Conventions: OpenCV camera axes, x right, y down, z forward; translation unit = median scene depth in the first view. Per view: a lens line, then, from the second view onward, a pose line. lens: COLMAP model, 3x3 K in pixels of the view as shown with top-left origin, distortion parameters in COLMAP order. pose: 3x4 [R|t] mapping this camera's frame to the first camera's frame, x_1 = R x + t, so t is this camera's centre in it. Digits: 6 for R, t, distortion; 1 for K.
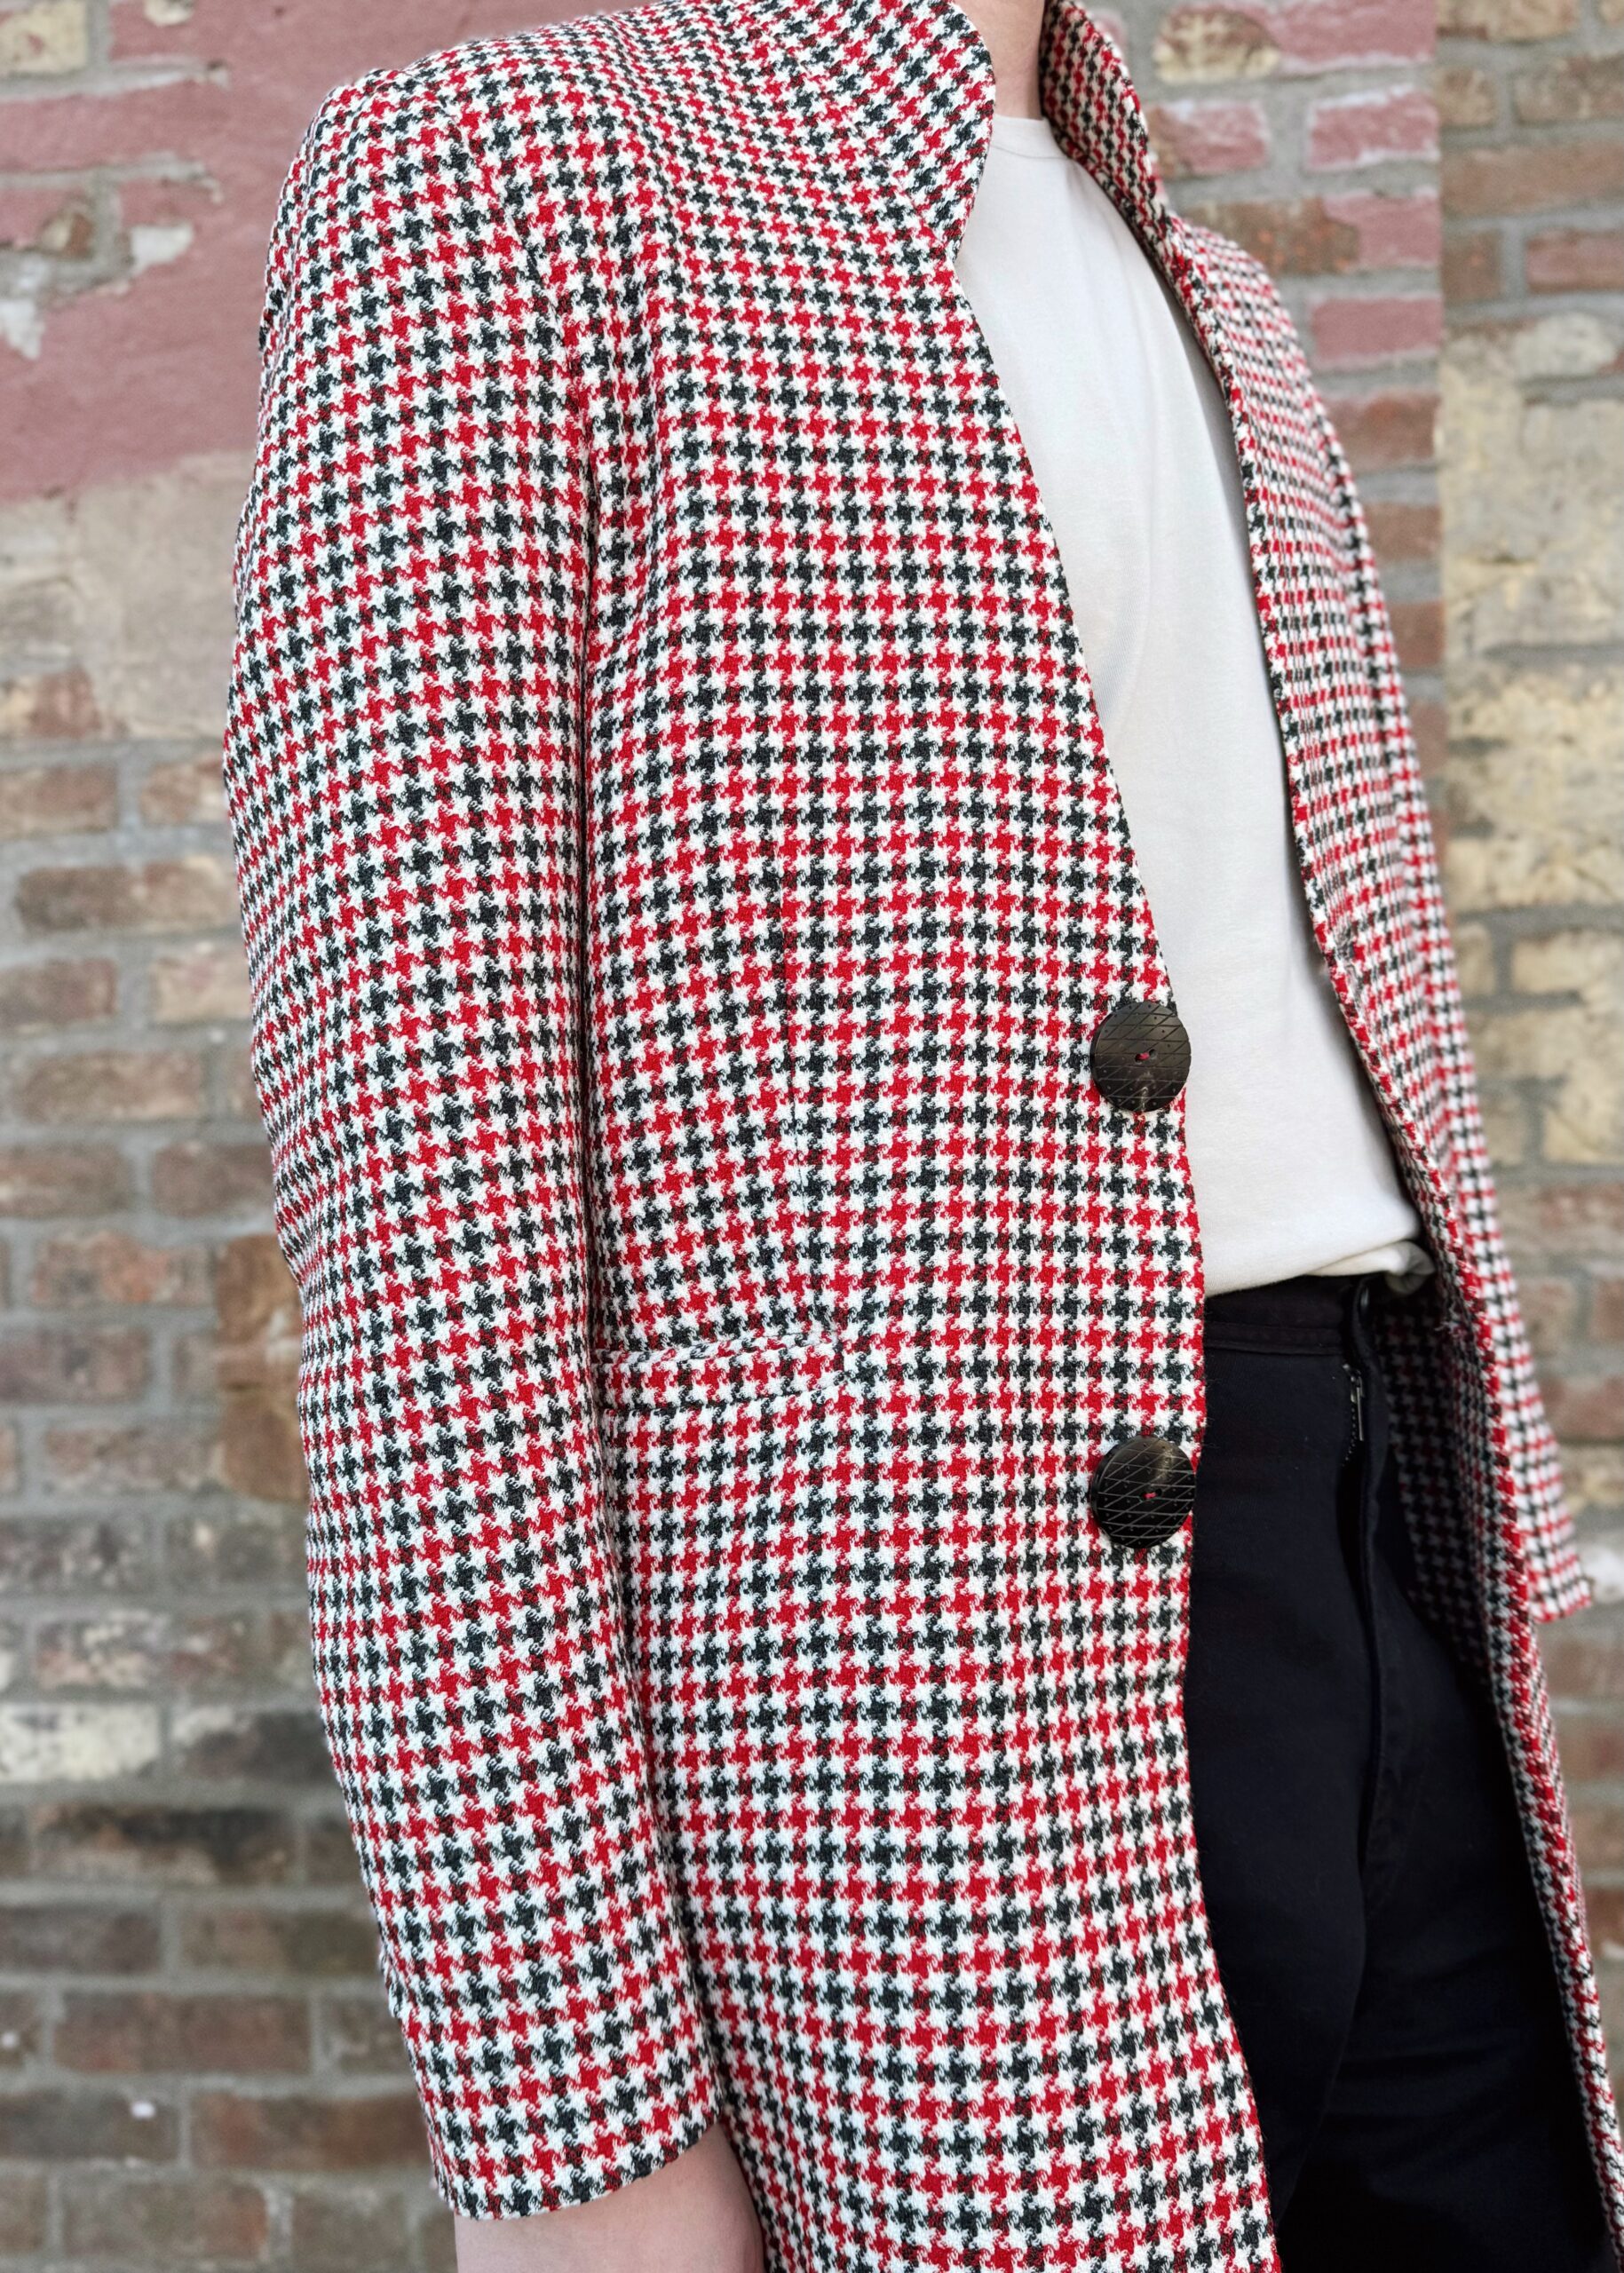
lens RADIAL K [[1787.0, 0, 745.0], [0, 1787.0, 1177.6], [0, 0, 1]] dist [0.010421, -0.031780]
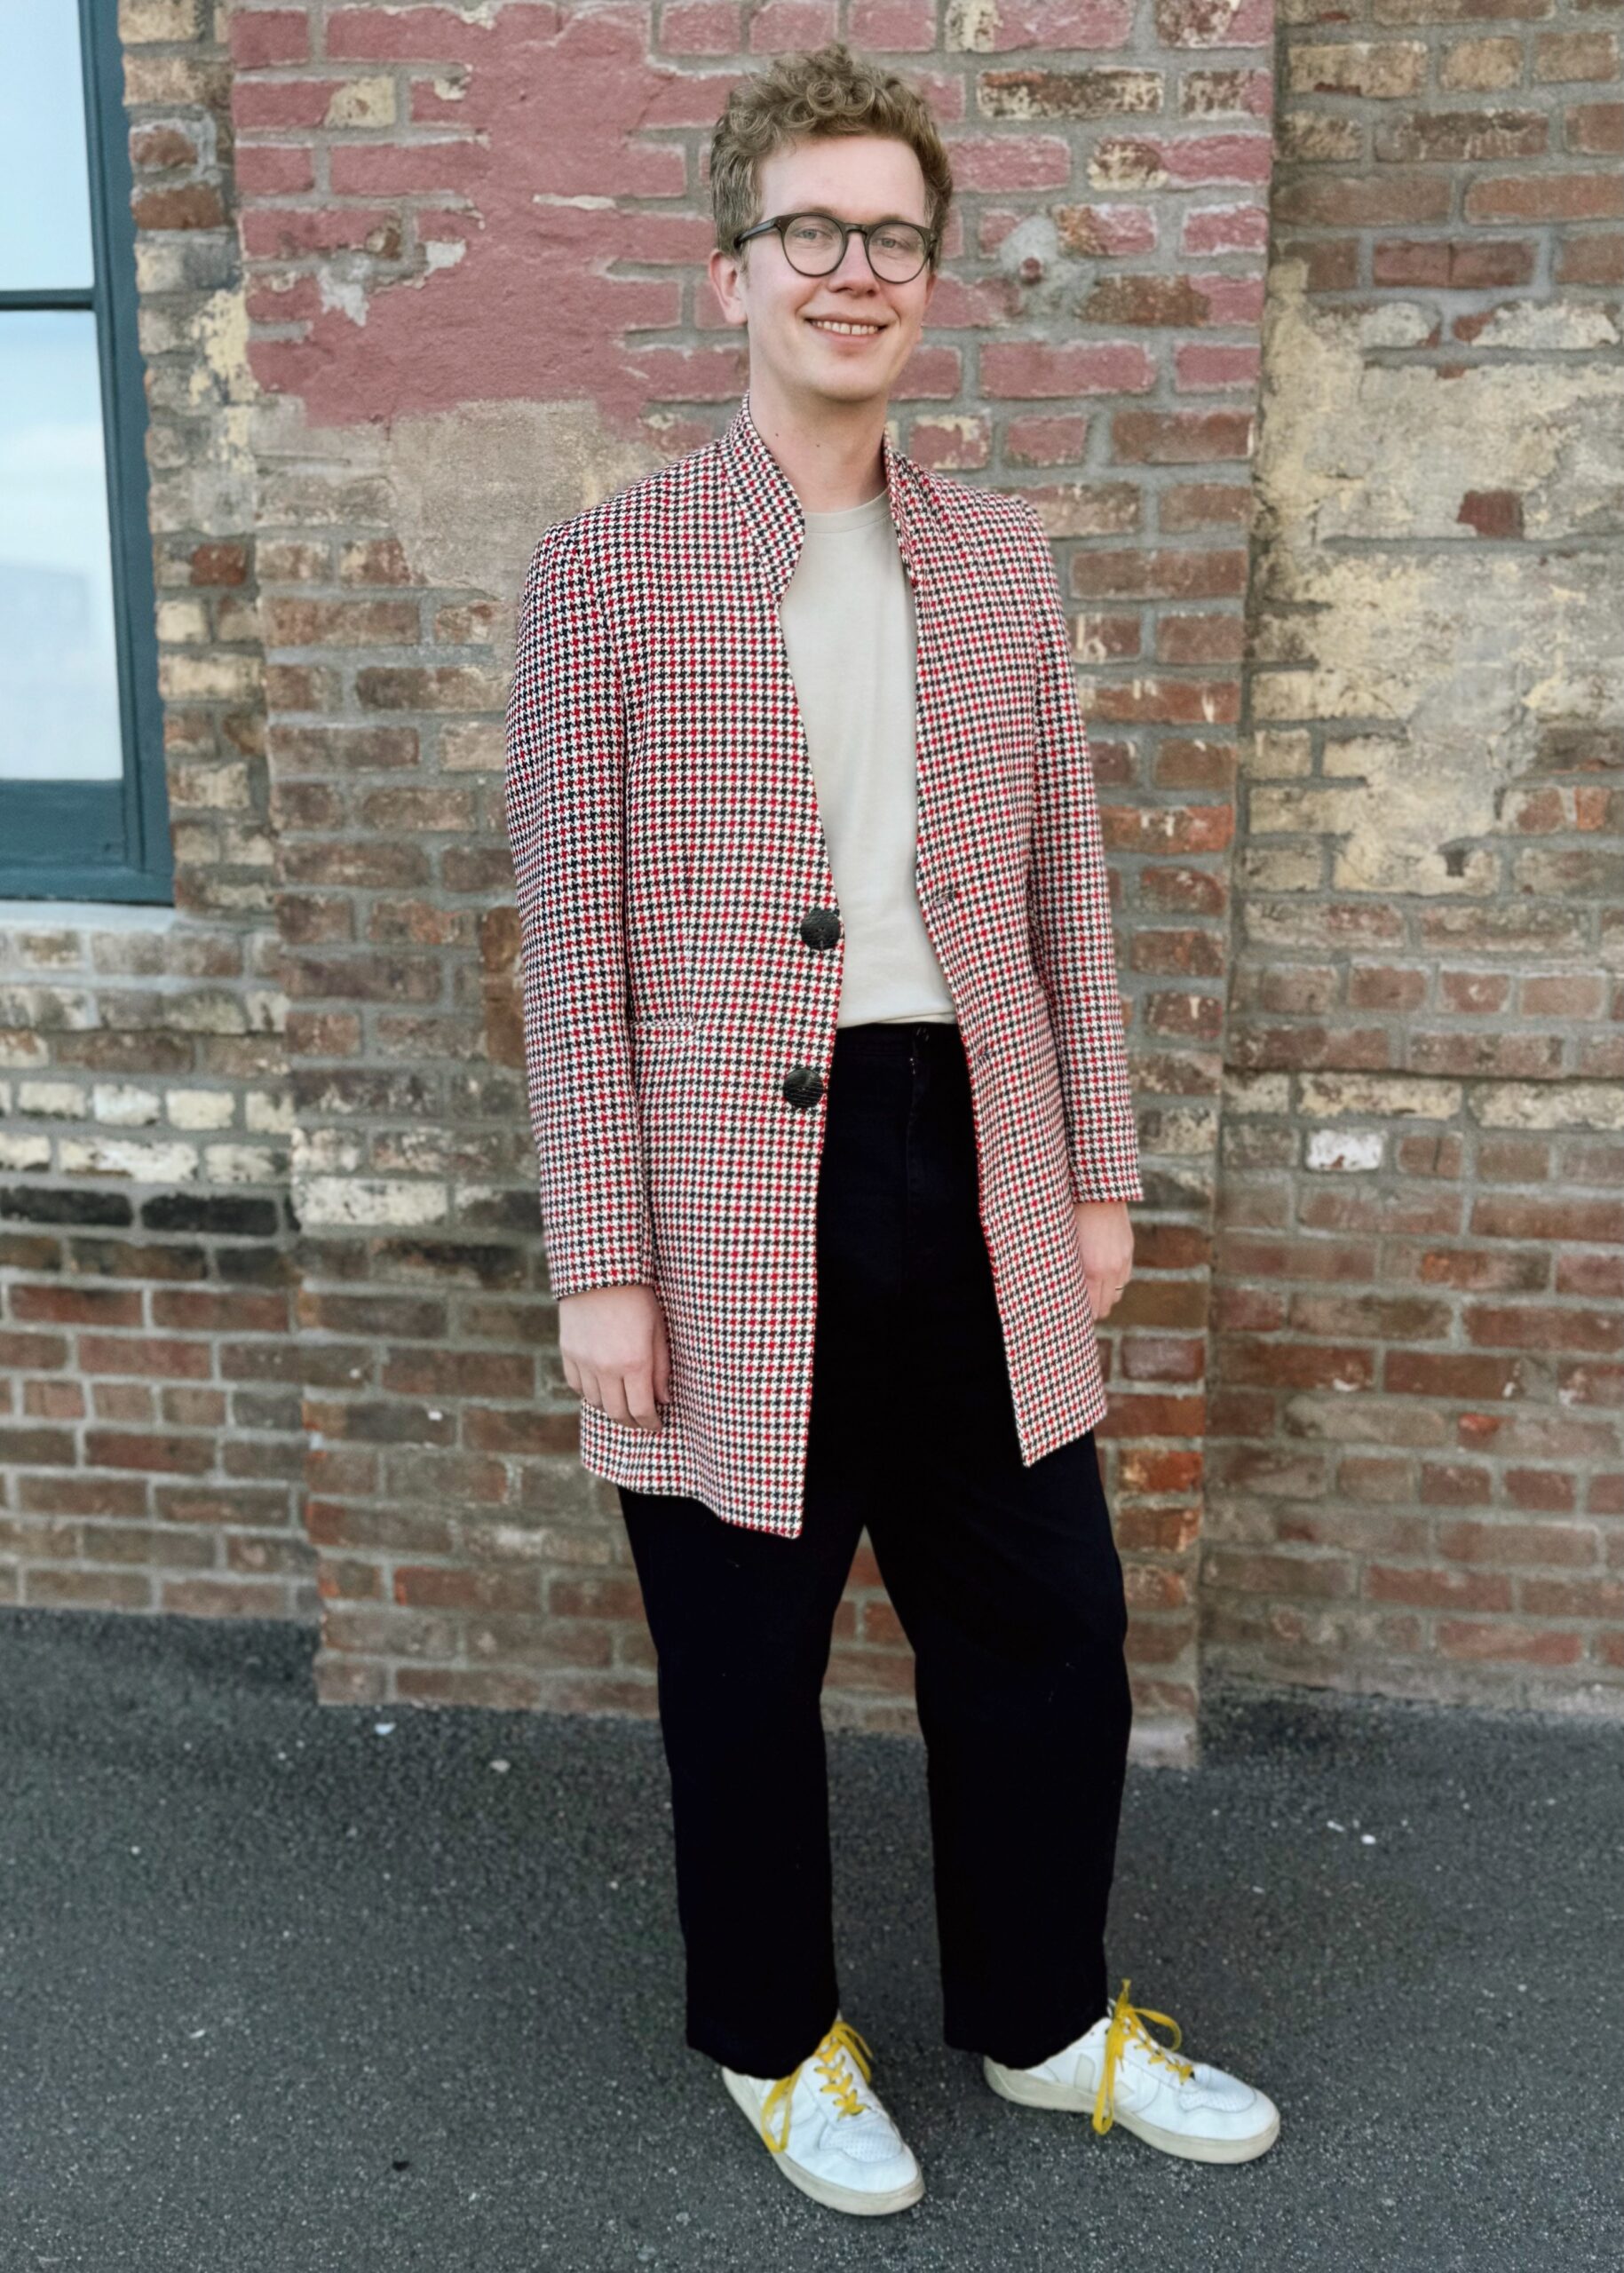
lens RADIAL K [[2146.2, 0, 871.7], [0, 2146.2, 1118.1], [0, 0, 1]] dist [0.197204, -0.469714]
pose [[0.997662, 0.050060, -0.046525, 0.159598], [-0.040055, 0.979901, 0.195422, -0.175933], [0.055373, -0.193102, 0.979615, -0.947072]]
